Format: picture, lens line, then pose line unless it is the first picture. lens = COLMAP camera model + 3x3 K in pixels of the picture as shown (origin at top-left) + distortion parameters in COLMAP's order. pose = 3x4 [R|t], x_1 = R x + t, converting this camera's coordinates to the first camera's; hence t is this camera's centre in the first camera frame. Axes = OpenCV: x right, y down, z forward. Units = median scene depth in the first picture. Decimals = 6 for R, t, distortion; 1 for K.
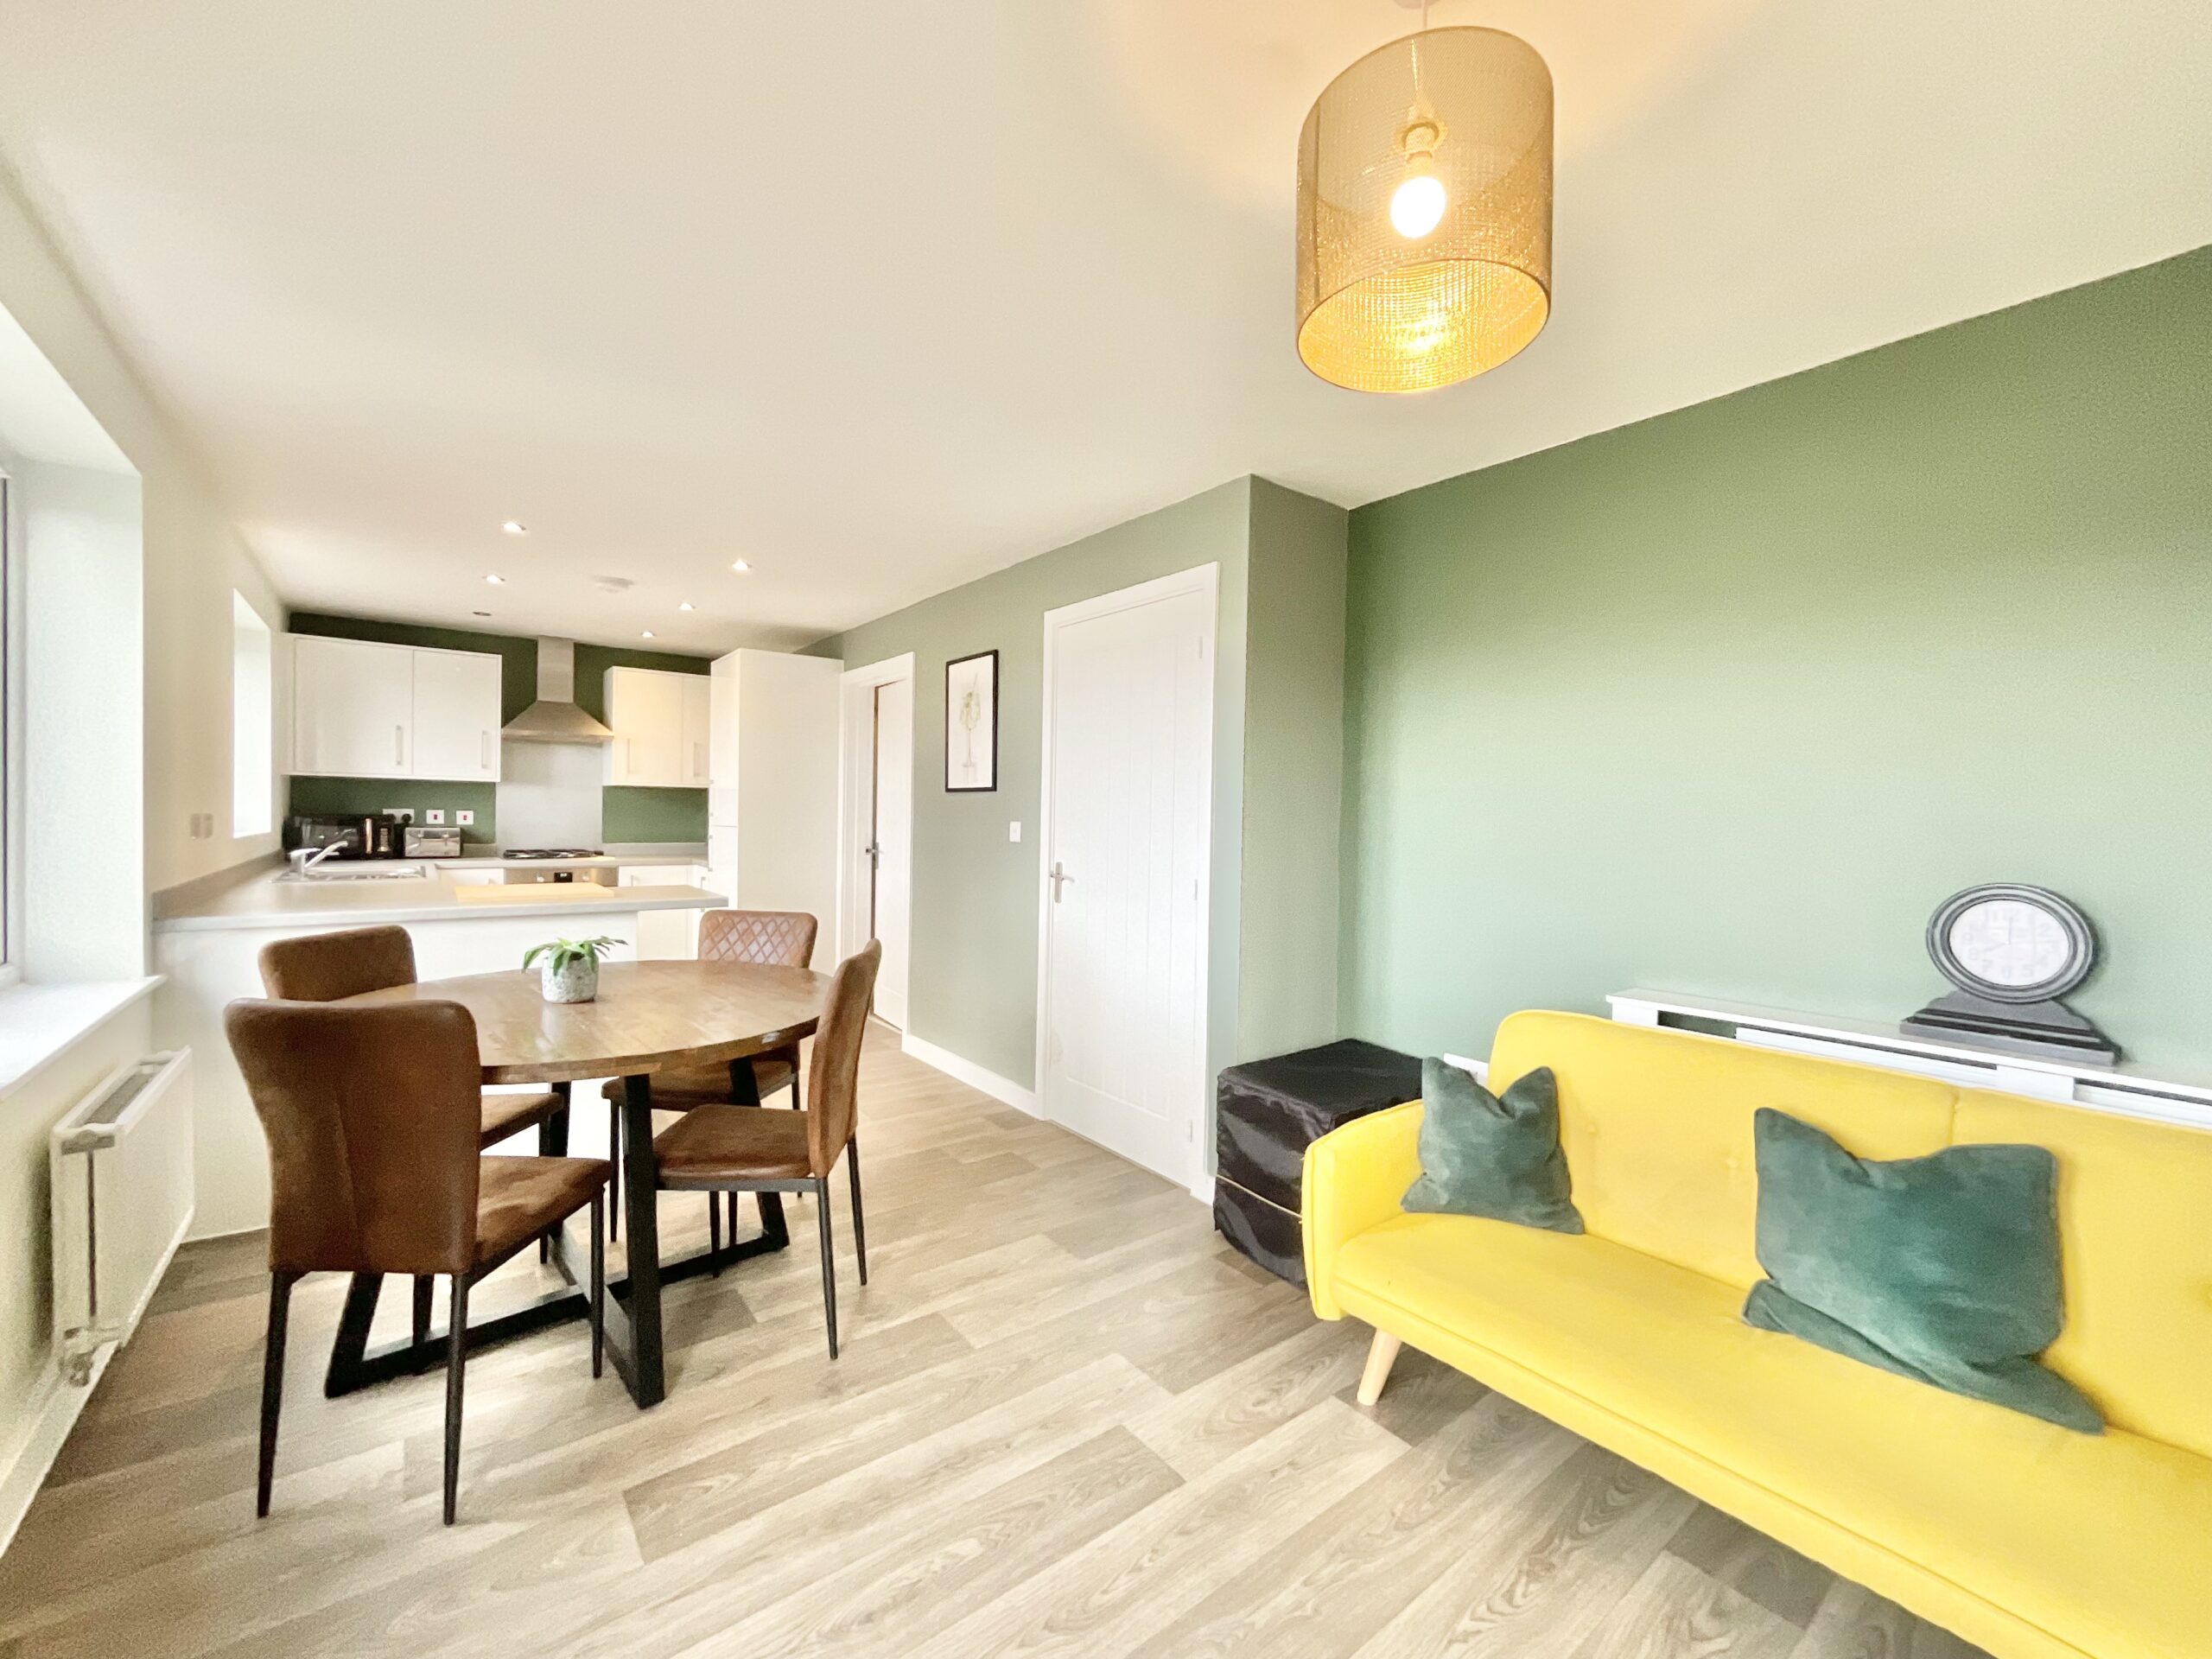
lens RADIAL K [[901.8, 0, 1105.4], [0, 901.8, 826.3], [0, 0, 1]] dist [0.001471, 0.000175]
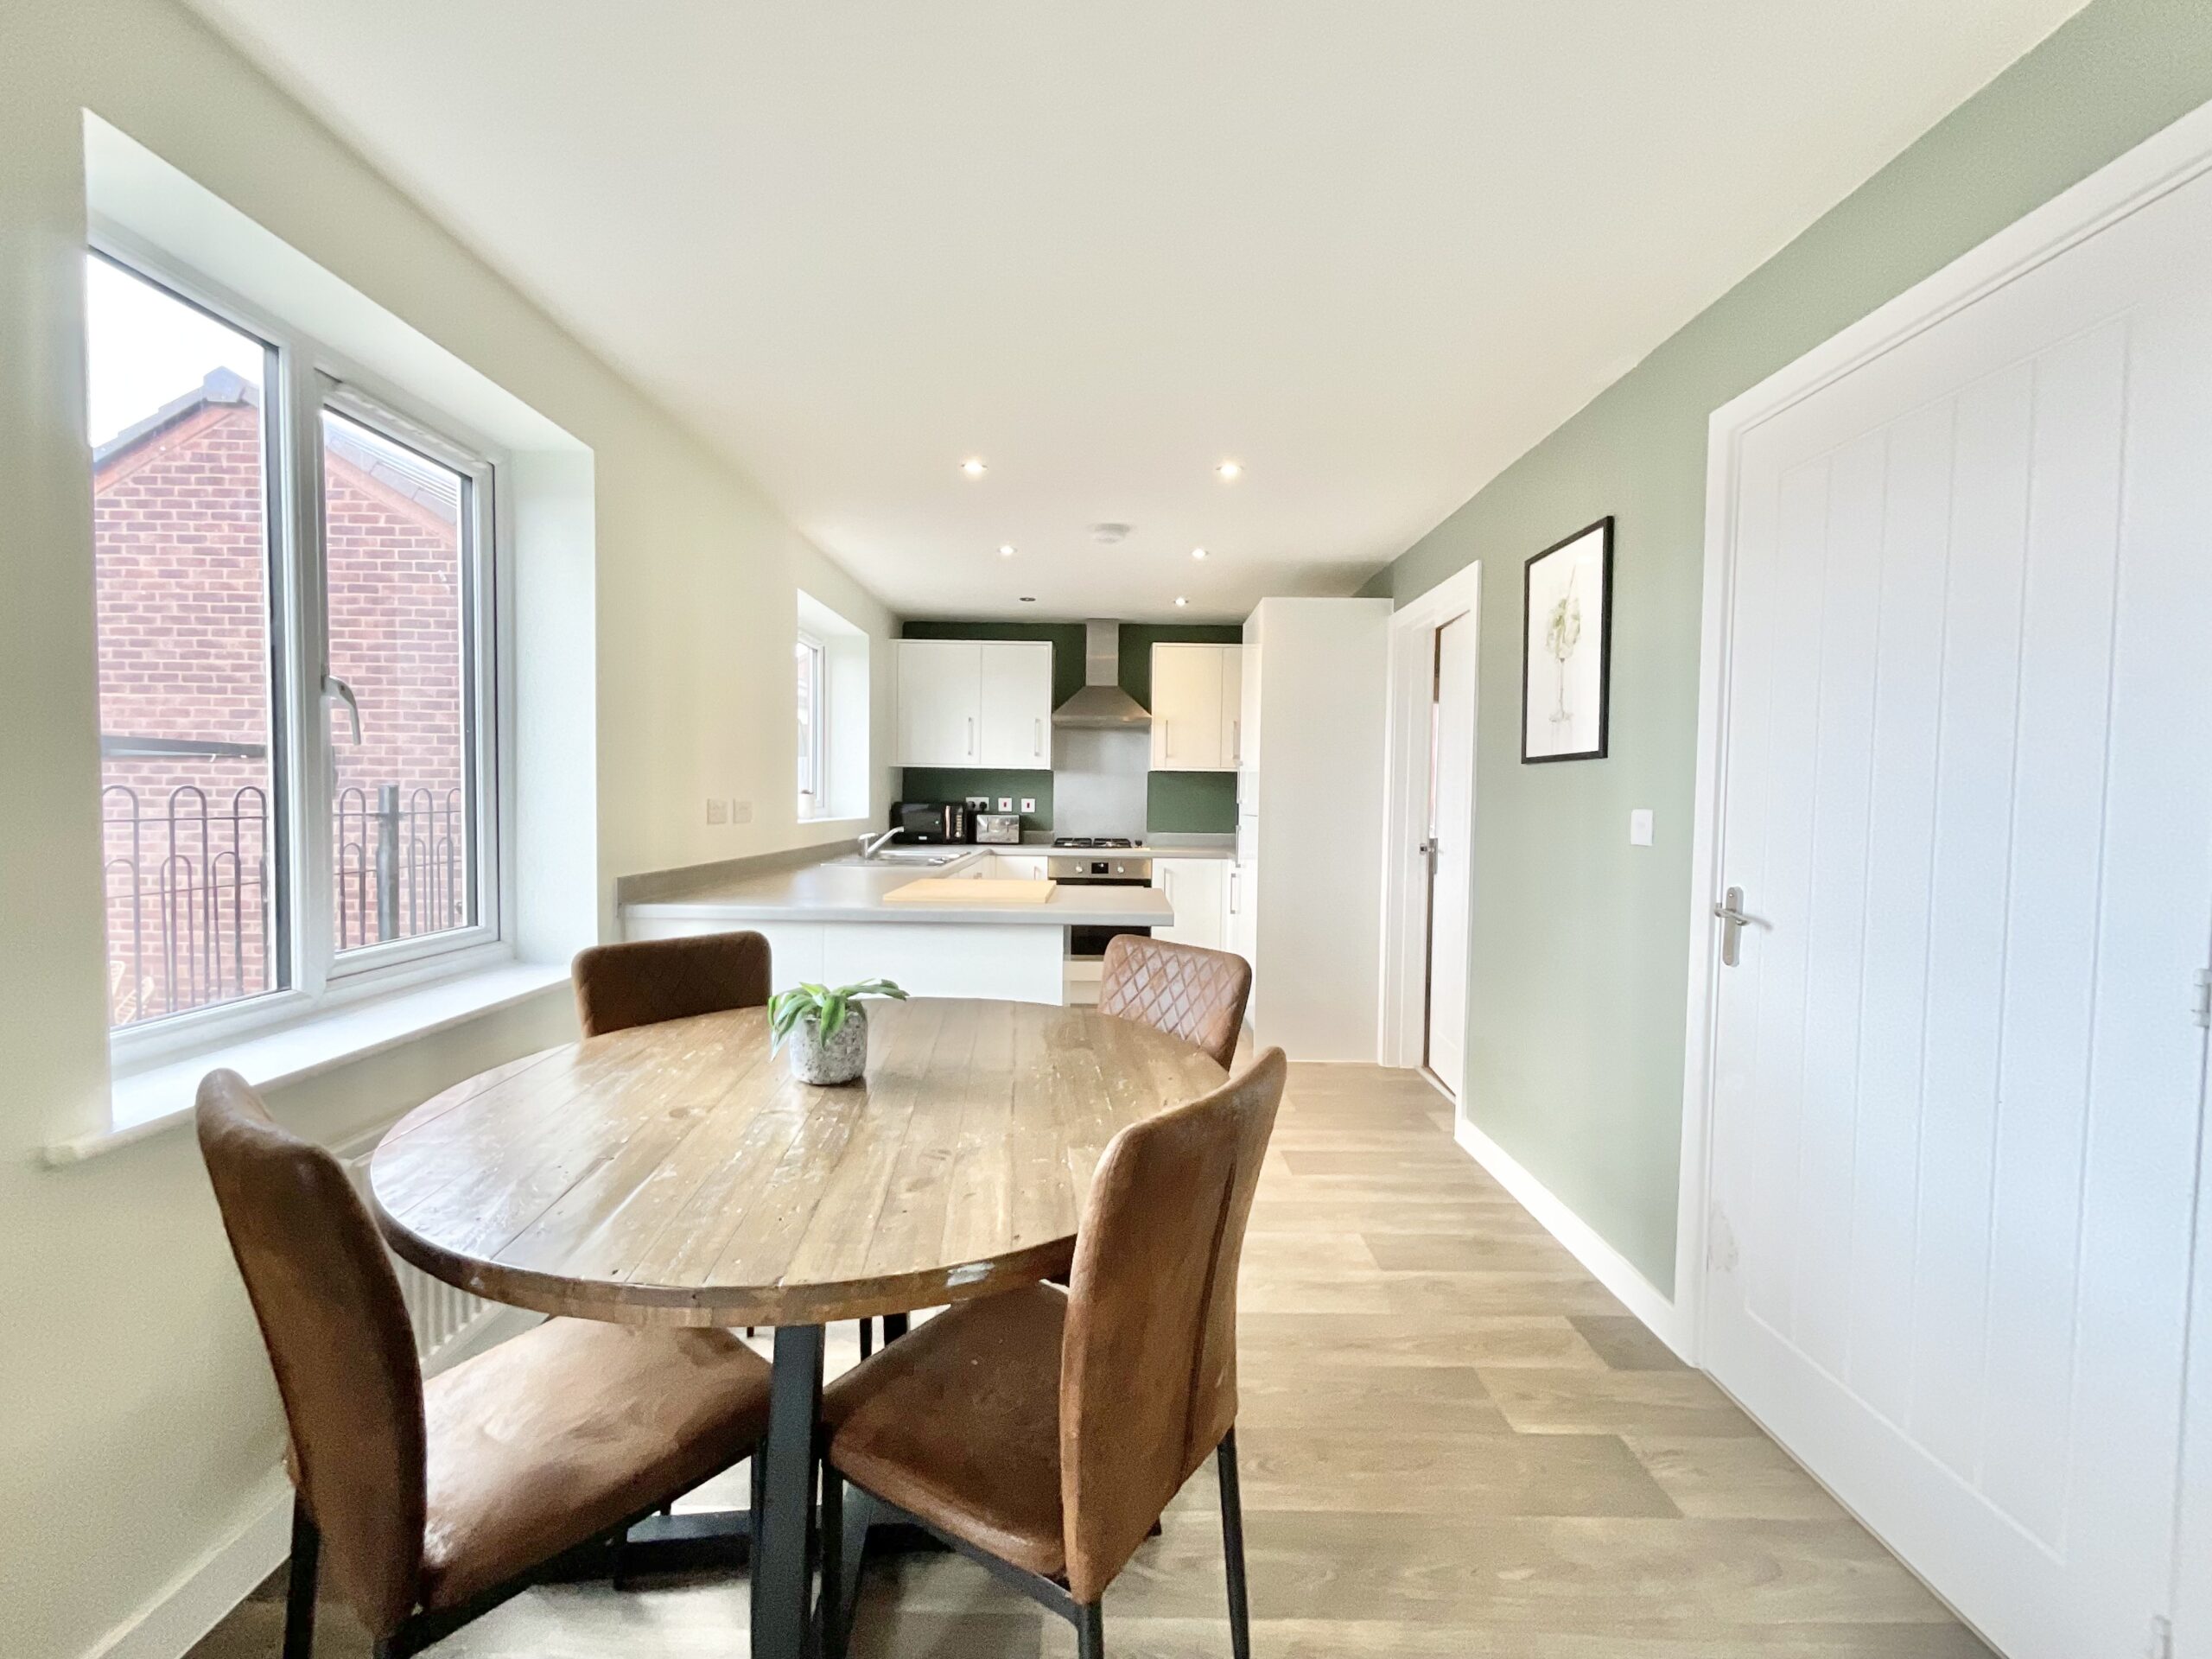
lens RADIAL K [[901.8, 0, 1105.4], [0, 901.8, 826.3], [0, 0, 1]] dist [0.001471, 0.000175]
pose [[0.791284, 0.013084, -0.611309, -0.015278], [-0.006697, 0.999897, 0.012732, 0.000652], [0.611412, -0.005981, 0.791289, 0.265628]]
